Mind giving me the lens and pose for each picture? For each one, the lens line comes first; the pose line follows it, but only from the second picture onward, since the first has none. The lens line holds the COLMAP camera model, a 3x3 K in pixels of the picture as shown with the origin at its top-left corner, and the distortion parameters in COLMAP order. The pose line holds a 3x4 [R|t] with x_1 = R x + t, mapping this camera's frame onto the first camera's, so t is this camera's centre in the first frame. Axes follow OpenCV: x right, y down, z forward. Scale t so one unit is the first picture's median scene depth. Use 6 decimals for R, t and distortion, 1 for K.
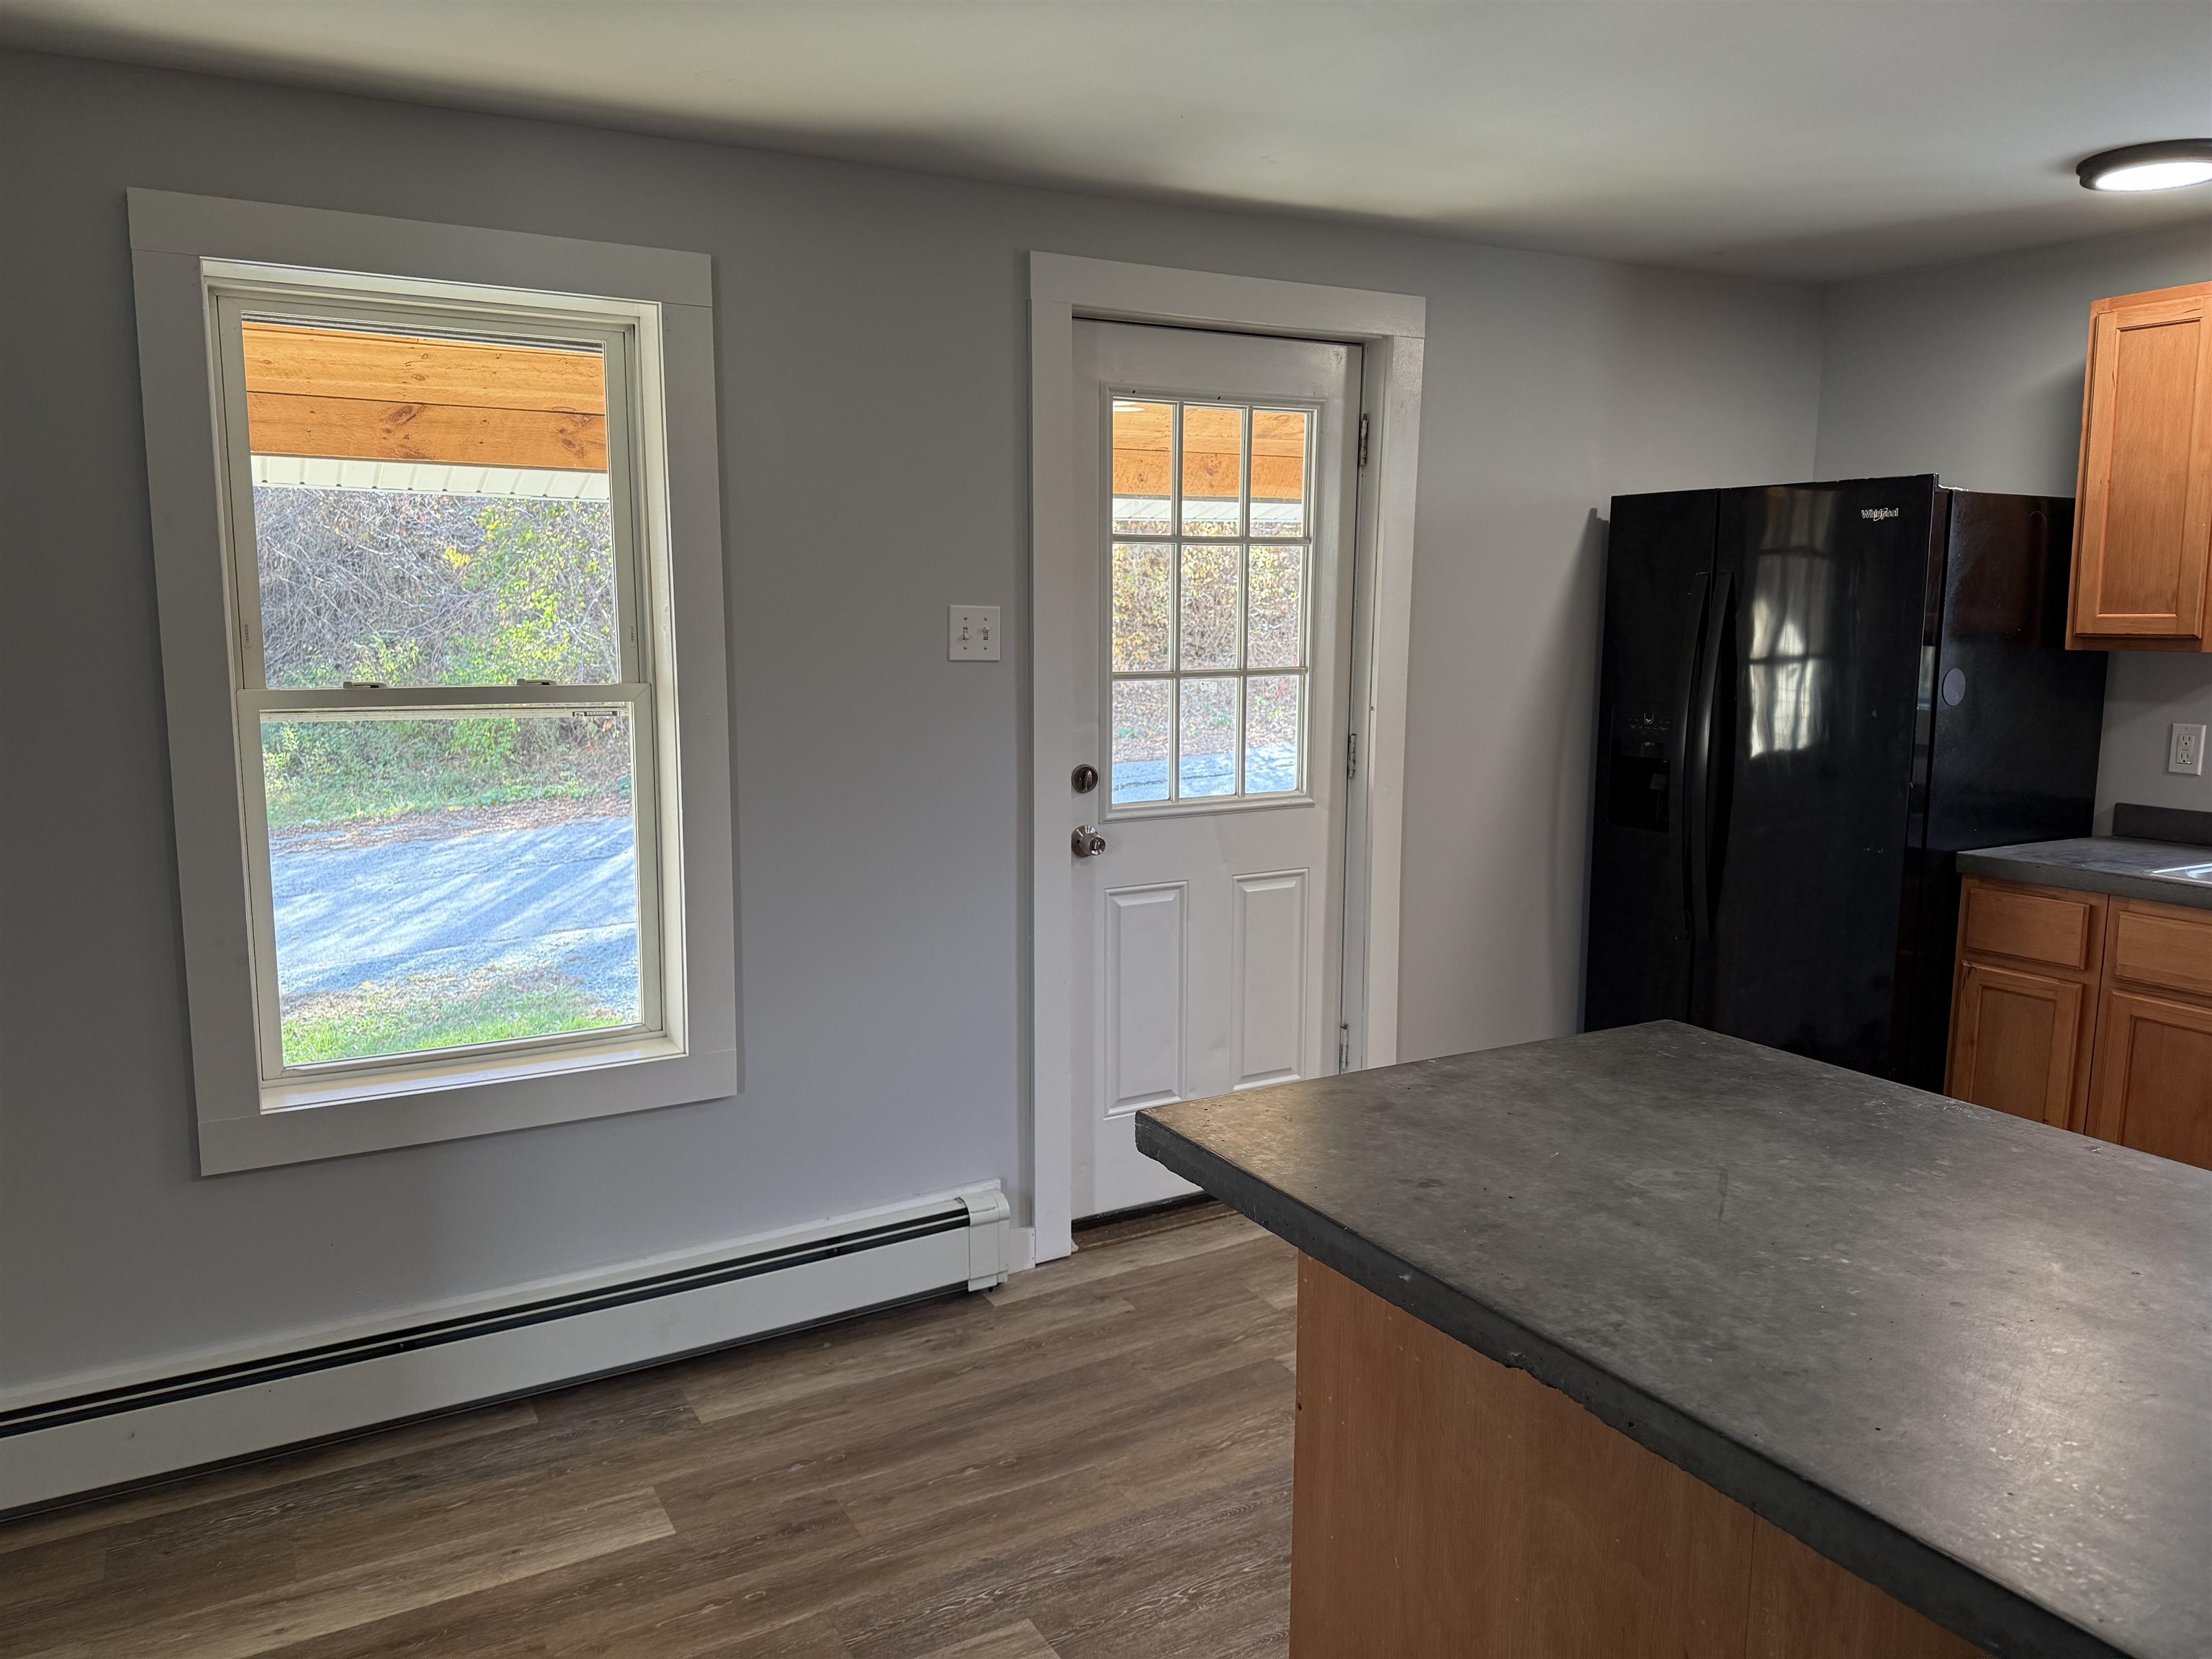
lens RADIAL K [[1610.5, 0, 1150.5], [0, 1610.5, 830.8], [0, 0, 1]] dist [0.002484, 0.044562]
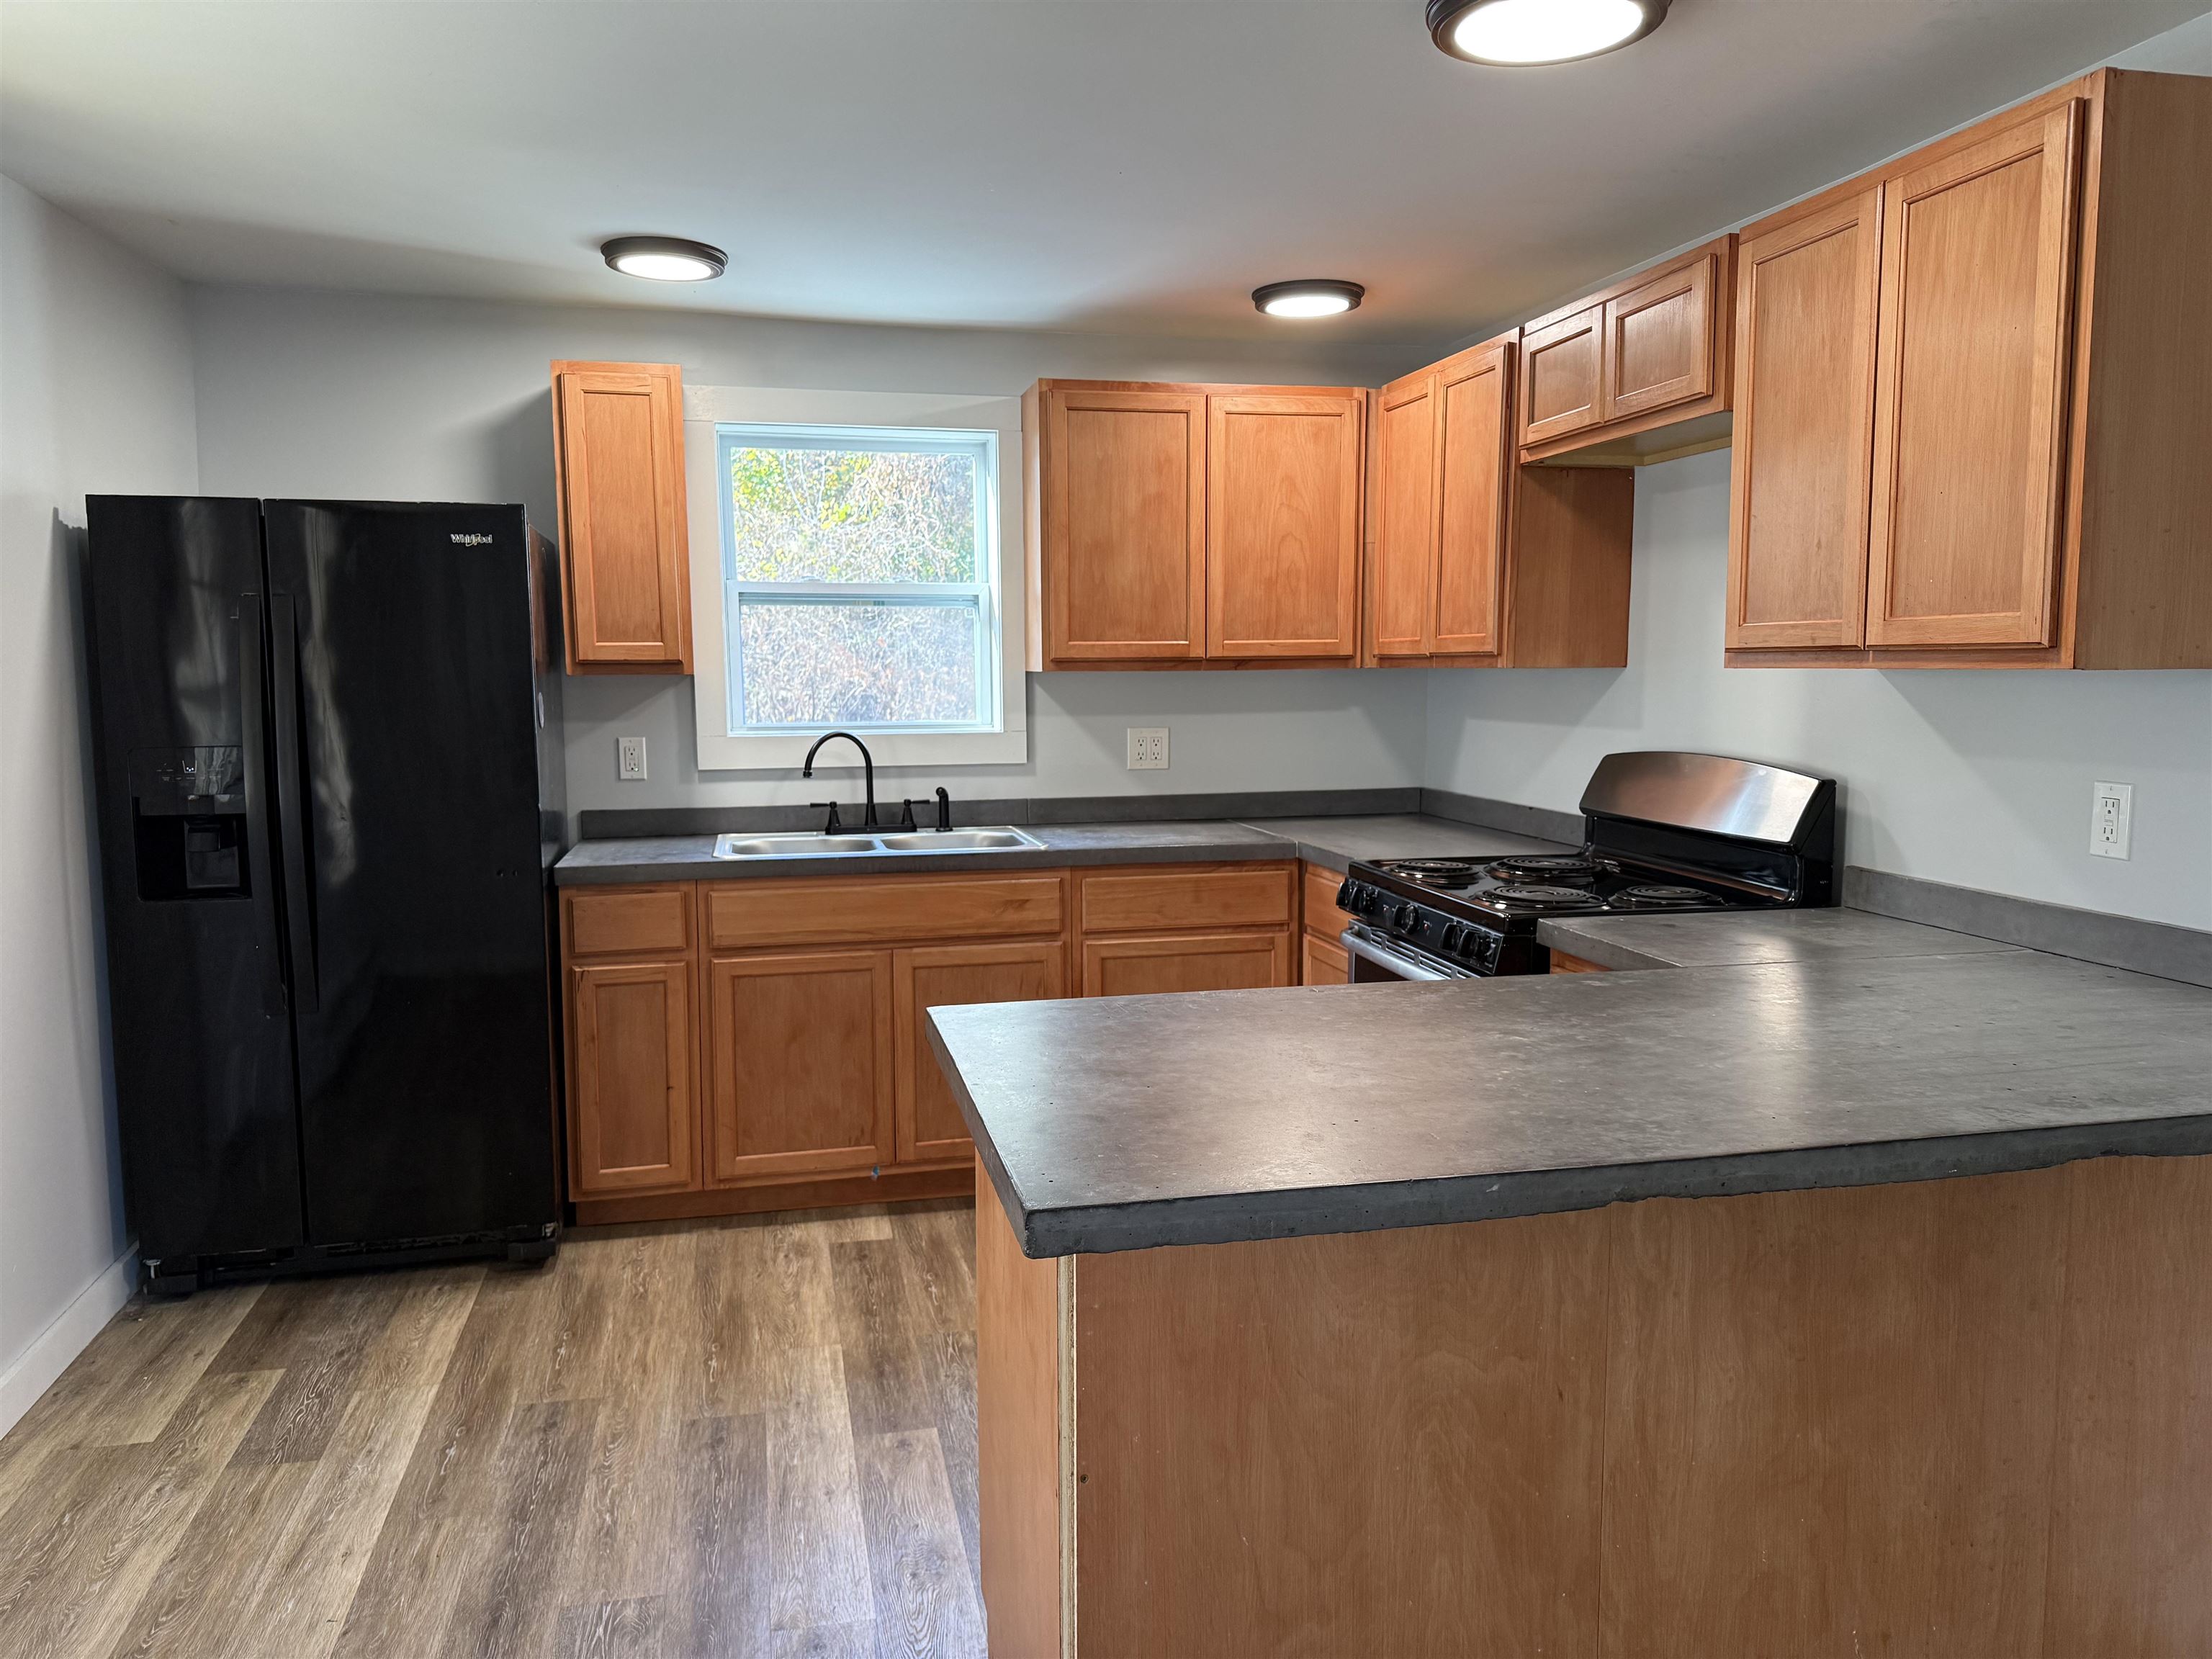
lens RADIAL K [[1544.9, 0, 1106.0], [0, 1544.9, 829.5], [0, 0, 1]] dist [0.170953, -0.272278]
pose [[0.314863, -0.111139, 0.942608, -0.380072], [0.140588, 0.987627, 0.069486, -0.033994], [-0.938667, 0.110640, 0.326592, 0.352034]]
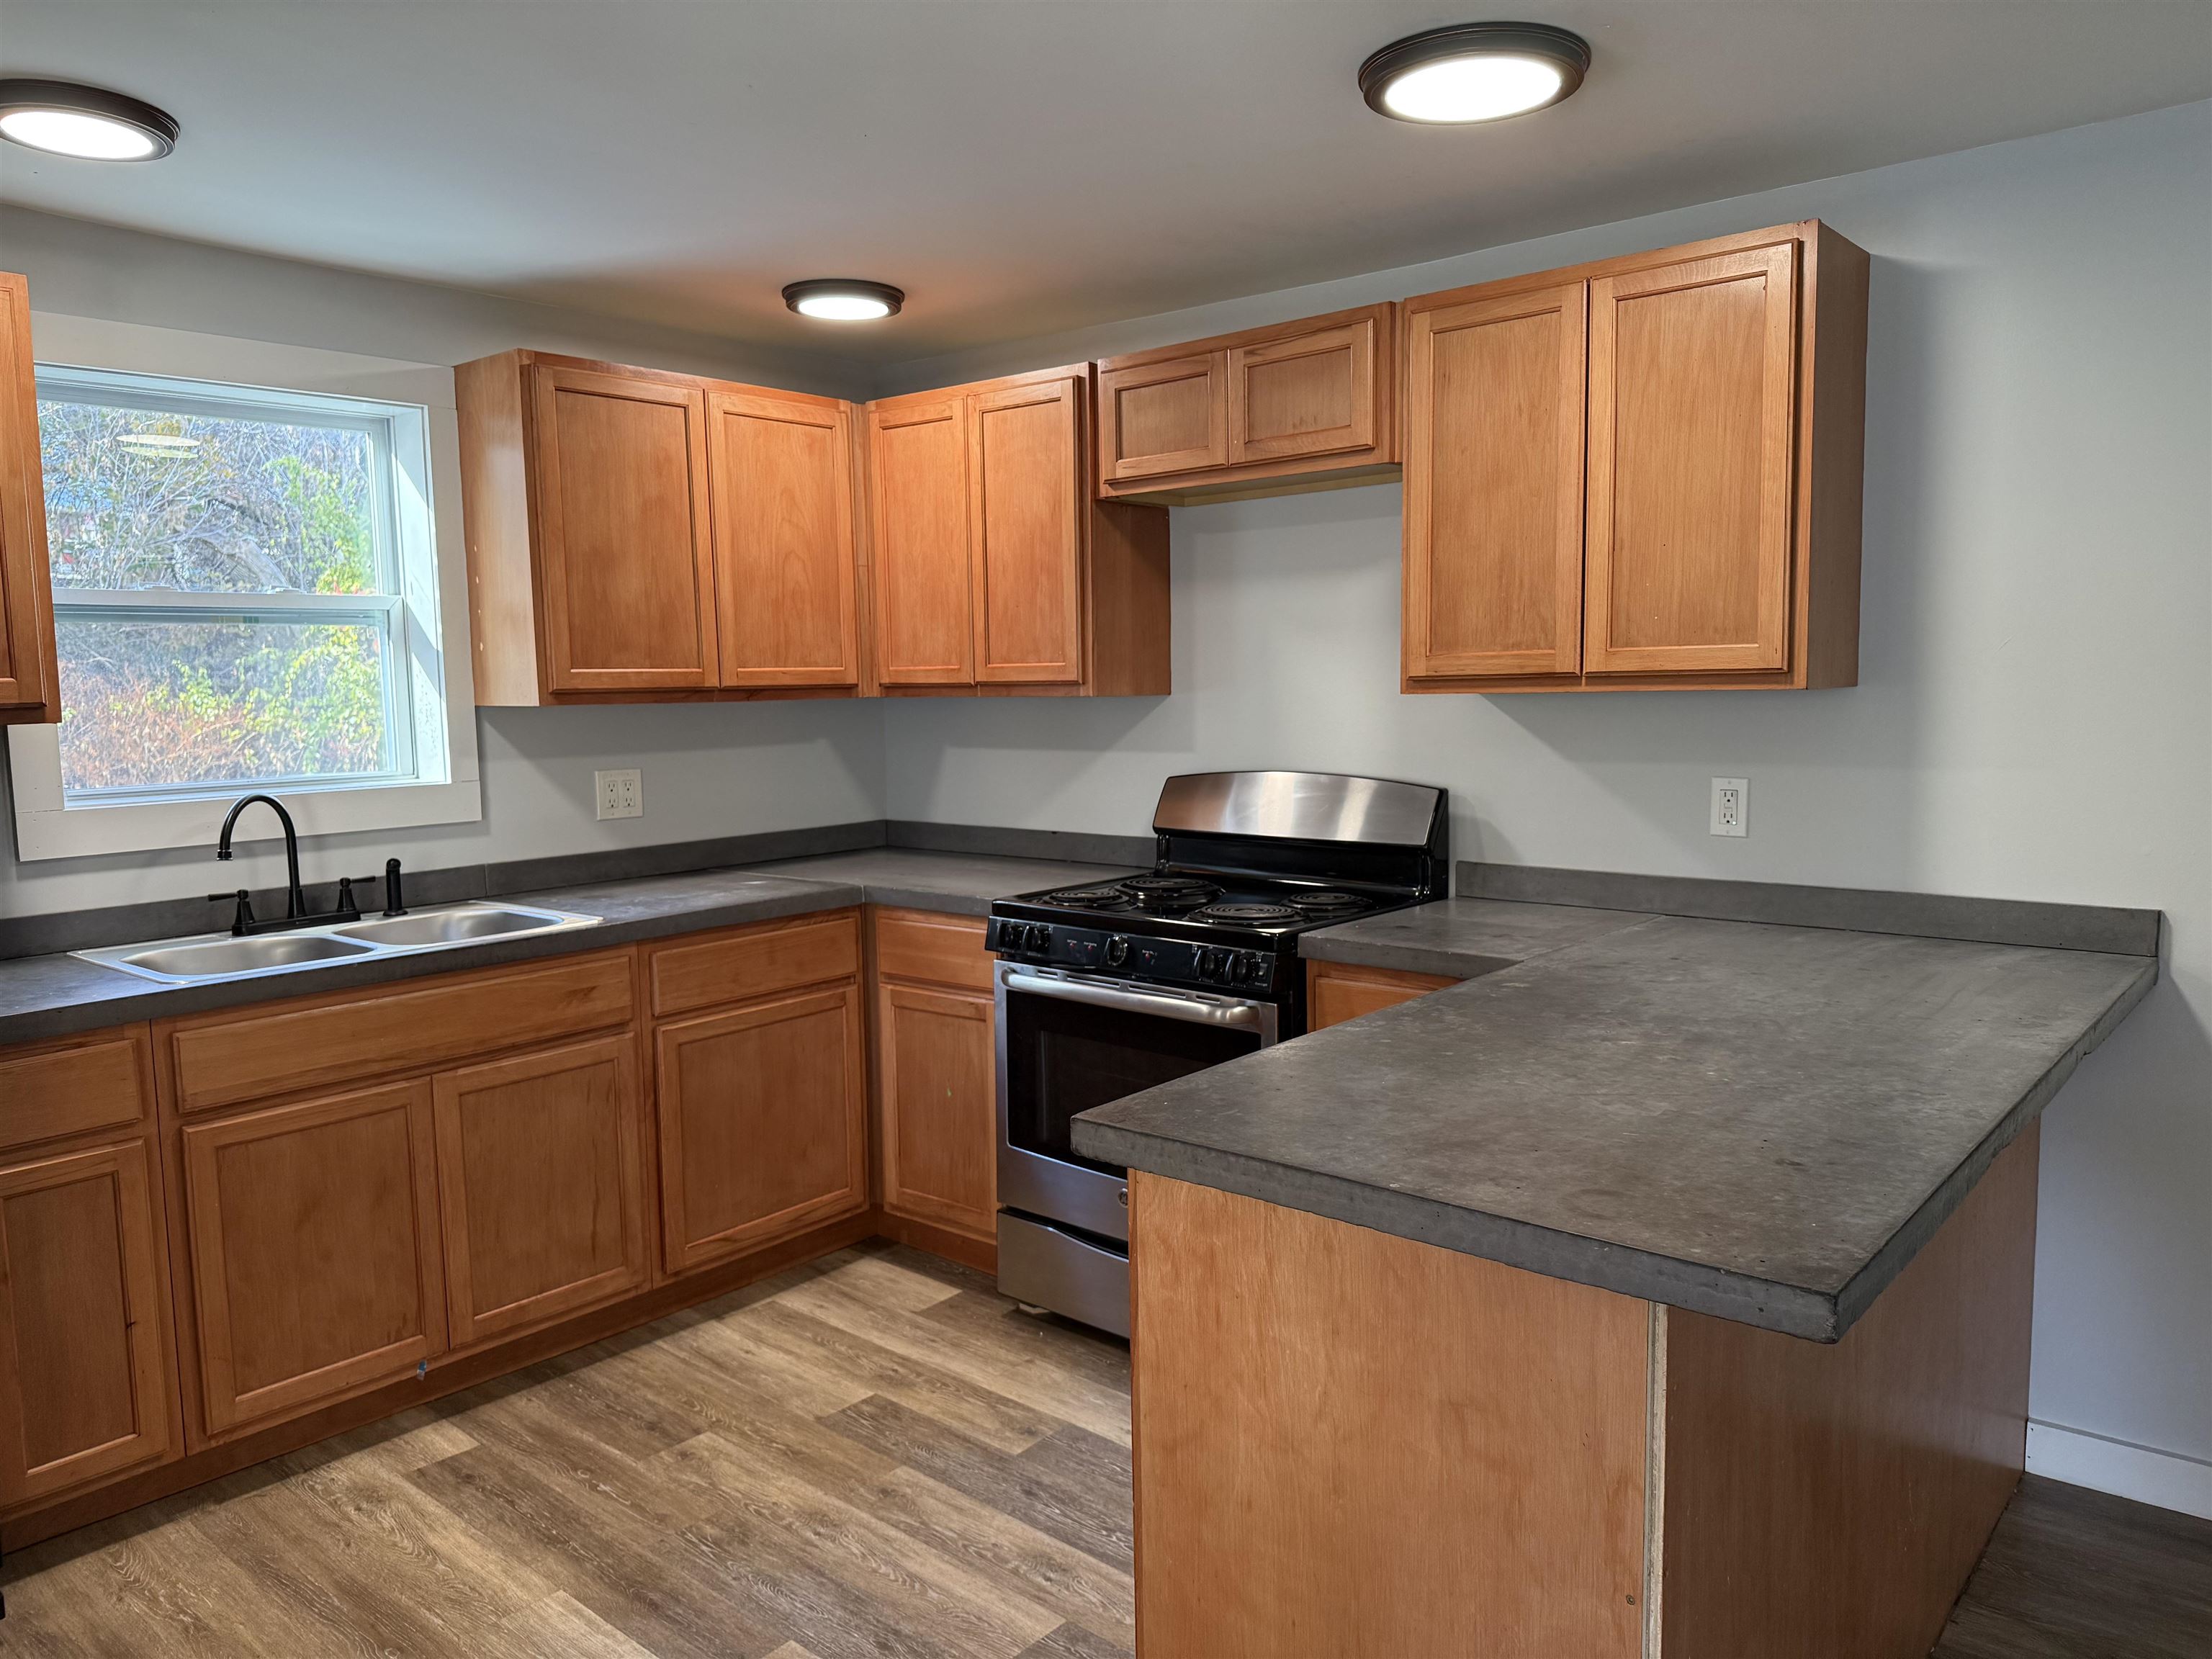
lens RADIAL K [[1535.6, 0, 1109.3], [0, 1535.6, 854.4], [0, 0, 1]] dist [0.079871, -0.104333]
pose [[-0.323887, -0.109680, 0.939717, -0.288018], [0.146730, 0.975416, 0.164419, -0.099185], [-0.934648, 0.191138, -0.299832, 0.777417]]
